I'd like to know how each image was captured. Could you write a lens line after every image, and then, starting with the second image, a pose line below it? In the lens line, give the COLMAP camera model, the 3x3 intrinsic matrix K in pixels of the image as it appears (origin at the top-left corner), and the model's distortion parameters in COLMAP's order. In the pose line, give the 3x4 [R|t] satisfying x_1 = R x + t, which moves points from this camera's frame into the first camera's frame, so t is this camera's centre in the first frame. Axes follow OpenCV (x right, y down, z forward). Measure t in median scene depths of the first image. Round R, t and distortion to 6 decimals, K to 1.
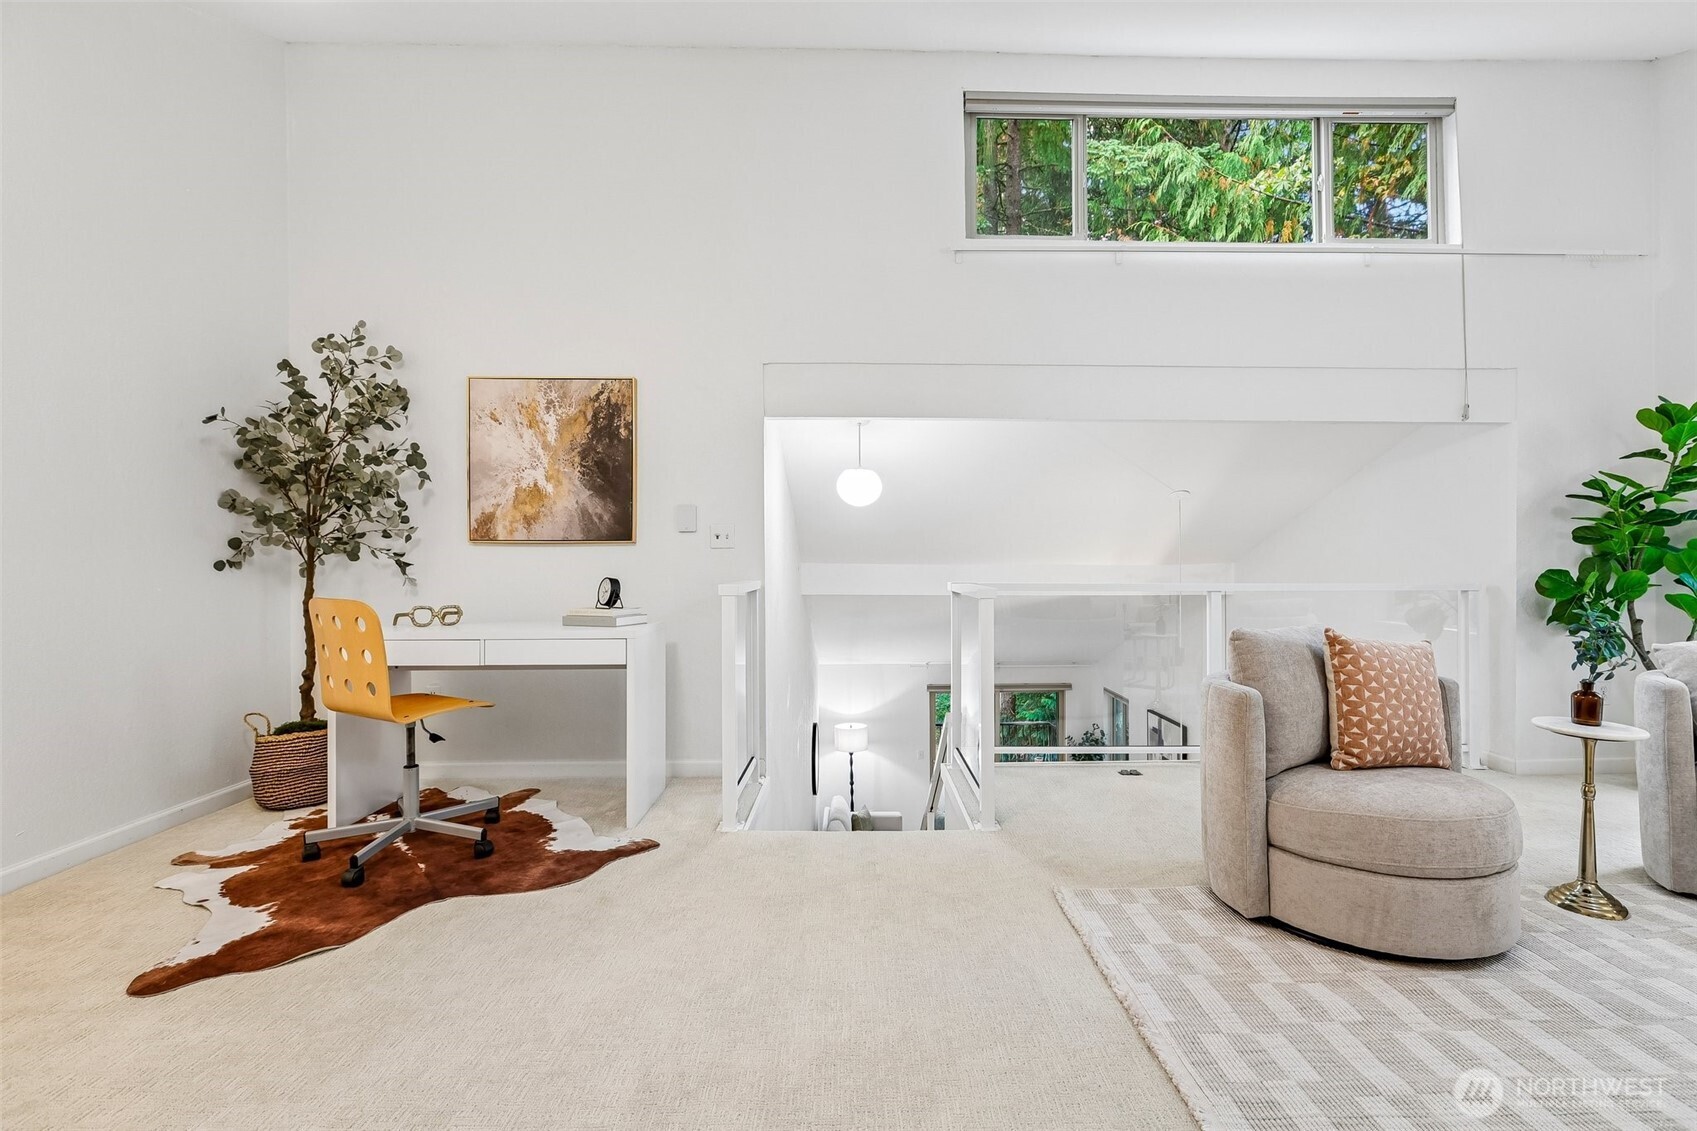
lens RADIAL K [[755.5, 0, 861.7], [0, 755.5, 562.7], [0, 0, 1]] dist [0.000221, 0.001541]
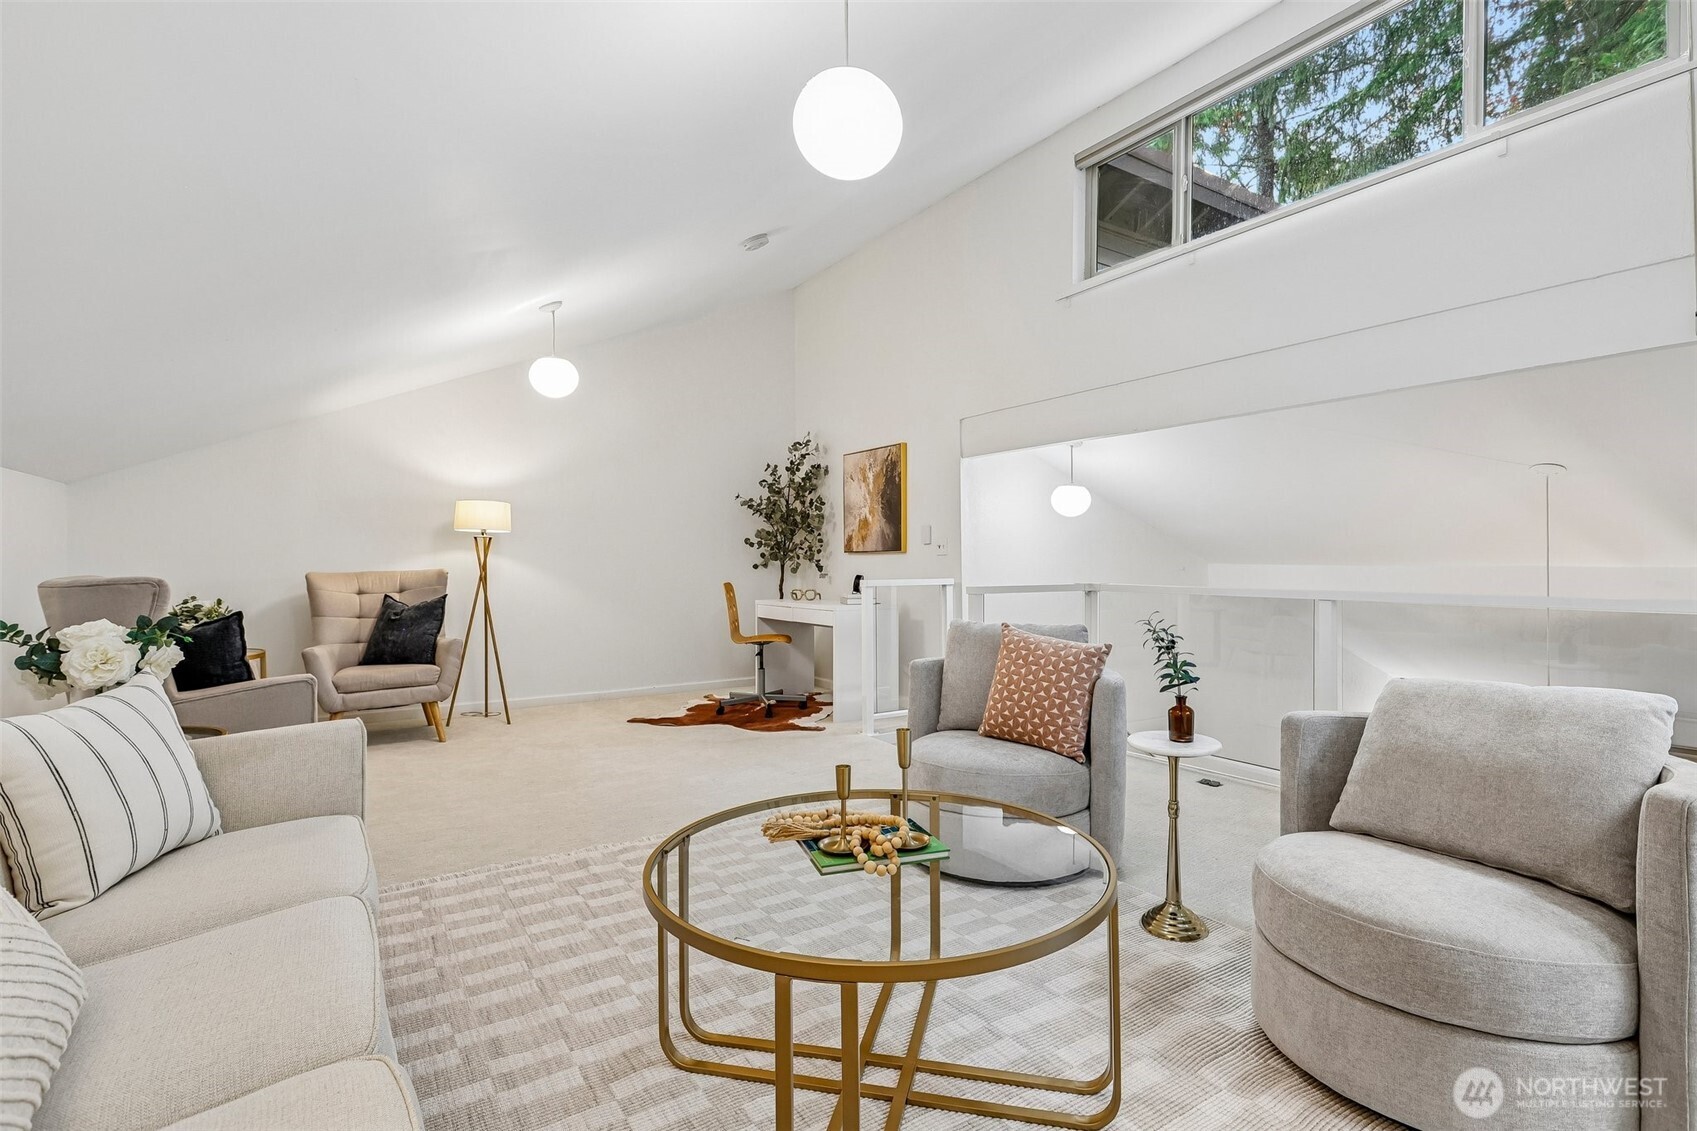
lens RADIAL K [[798.5, 0, 855.8], [0, 798.5, 557.7], [0, 0, 1]] dist [0.001569, 0.000404]
pose [[0.529432, -0.003995, -0.848343, 1.031175], [0.003530, 0.999991, -0.002506, -0.012182], [0.848345, -0.001667, 0.529442, 0.078775]]
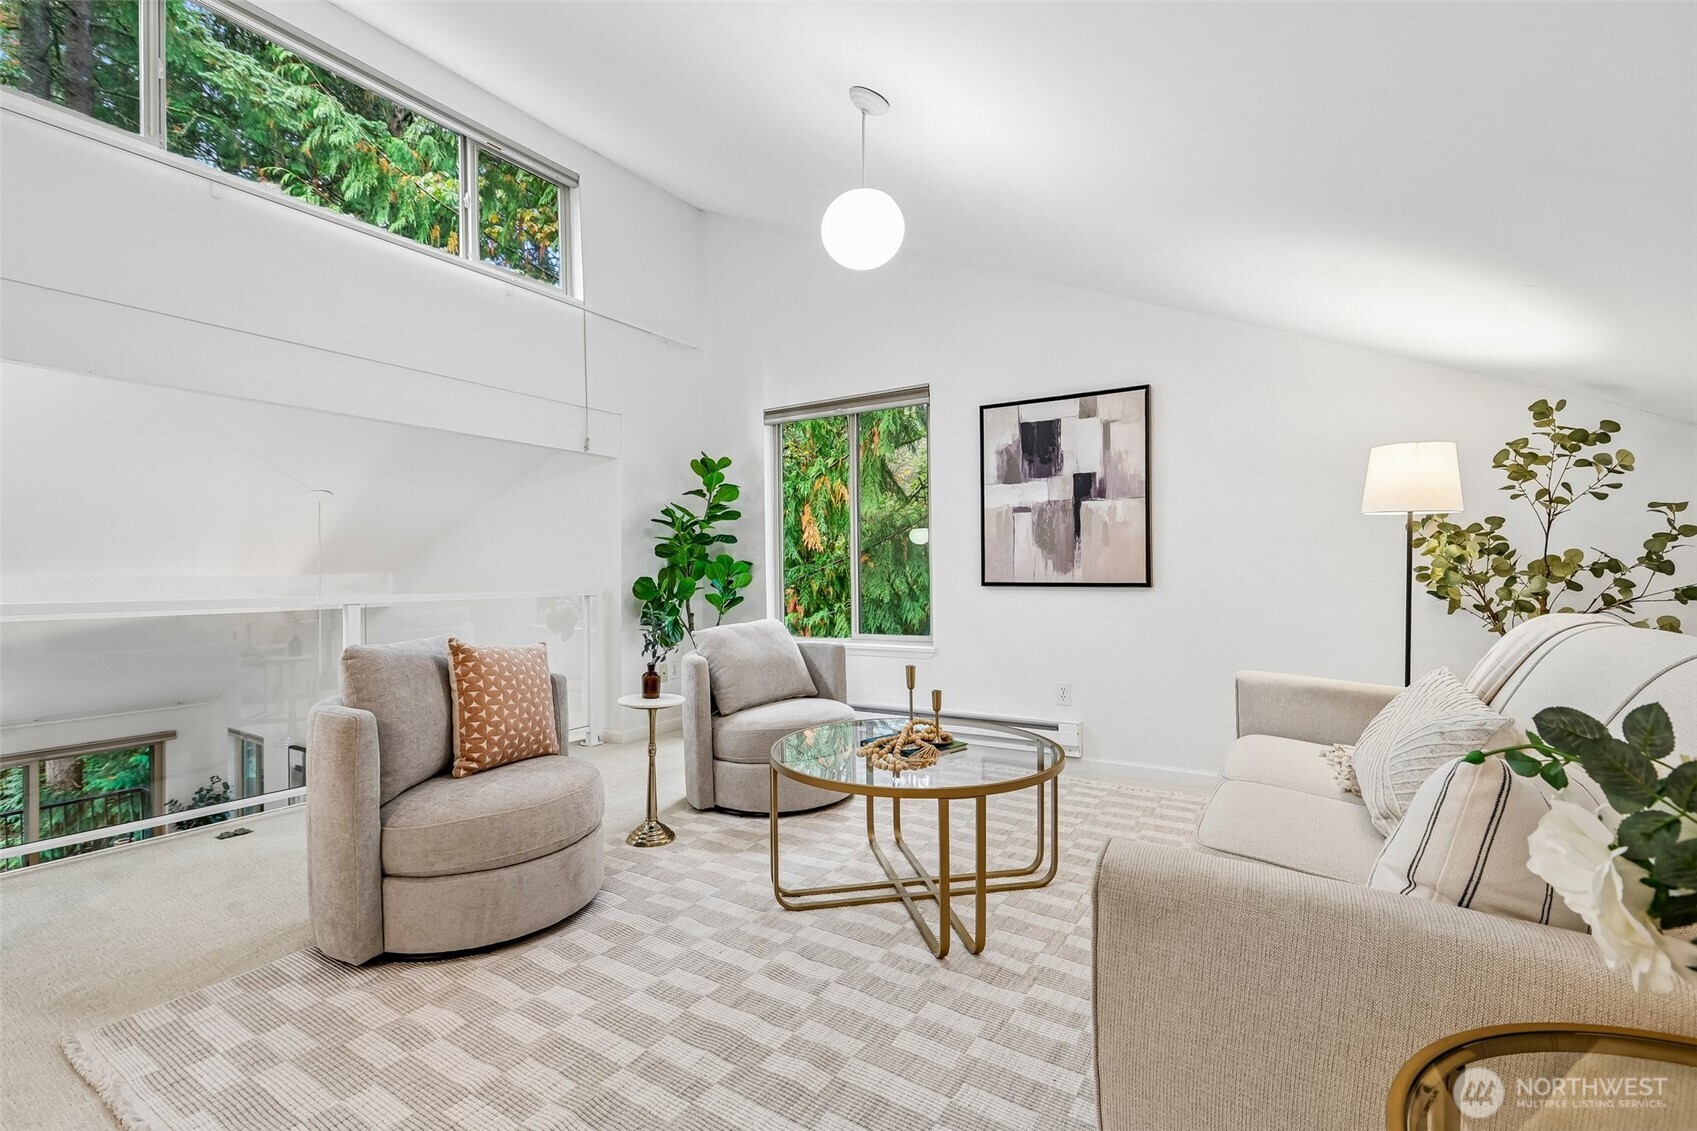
lens RADIAL K [[755.5, 0, 854.9], [0, 755.5, 571.7], [0, 0, 1]] dist [0.000221, 0.001541]
pose [[0.552785, -0.002310, 0.833321, 0.051814], [0.002929, 0.999995, 0.000829, -0.000214], [-0.833319, 0.001982, 0.552789, 0.001241]]
